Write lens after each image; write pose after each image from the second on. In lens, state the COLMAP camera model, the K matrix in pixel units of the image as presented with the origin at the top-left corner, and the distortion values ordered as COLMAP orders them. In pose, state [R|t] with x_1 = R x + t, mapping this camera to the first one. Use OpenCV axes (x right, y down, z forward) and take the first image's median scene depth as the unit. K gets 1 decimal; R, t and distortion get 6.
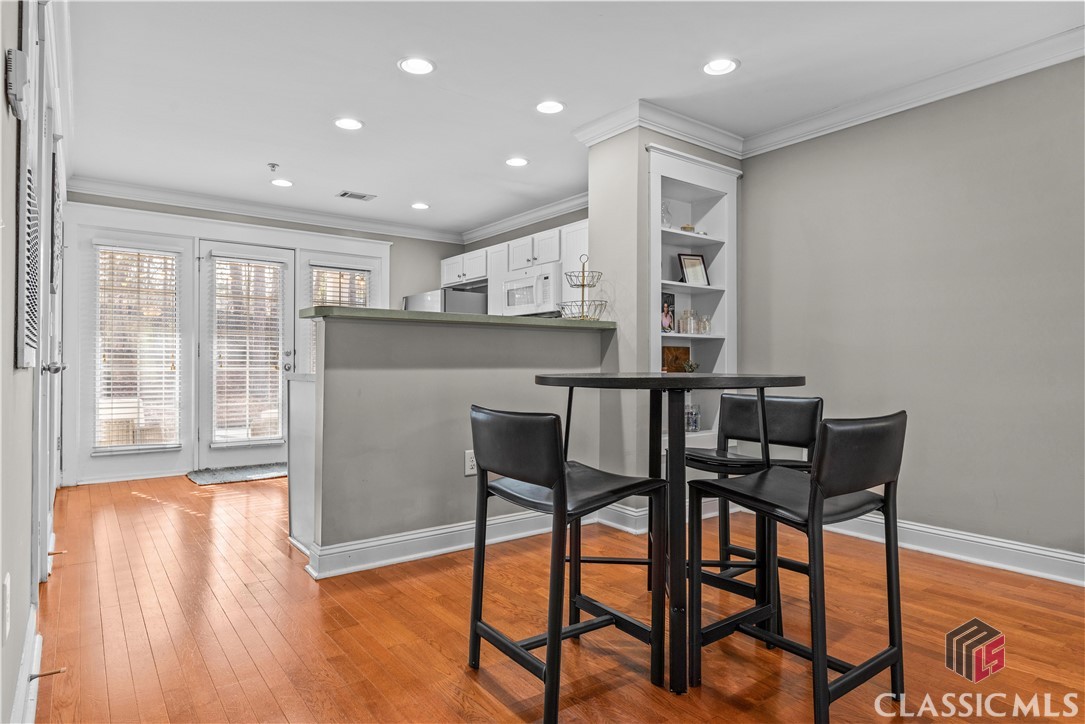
lens RADIAL K [[621.6, 0, 540.1], [0, 621.6, 358.8], [0, 0, 1]] dist [-0.001624, 0.000175]
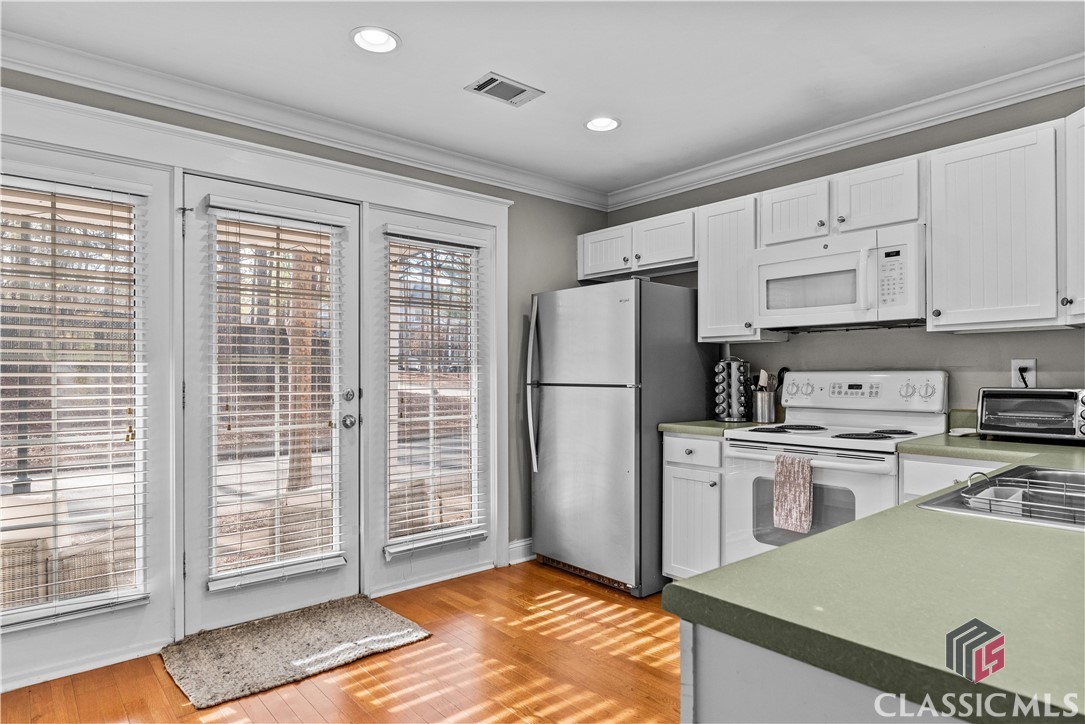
lens RADIAL K [[621.6, 0, 538.0], [0, 621.6, 368.1], [0, 0, 1]] dist [-0.001624, 0.000175]
pose [[0.997585, -0.004410, 0.069310, -0.294697], [0.004147, 0.999984, 0.003941, -0.036377], [-0.069326, -0.003644, 0.997587, 0.475042]]
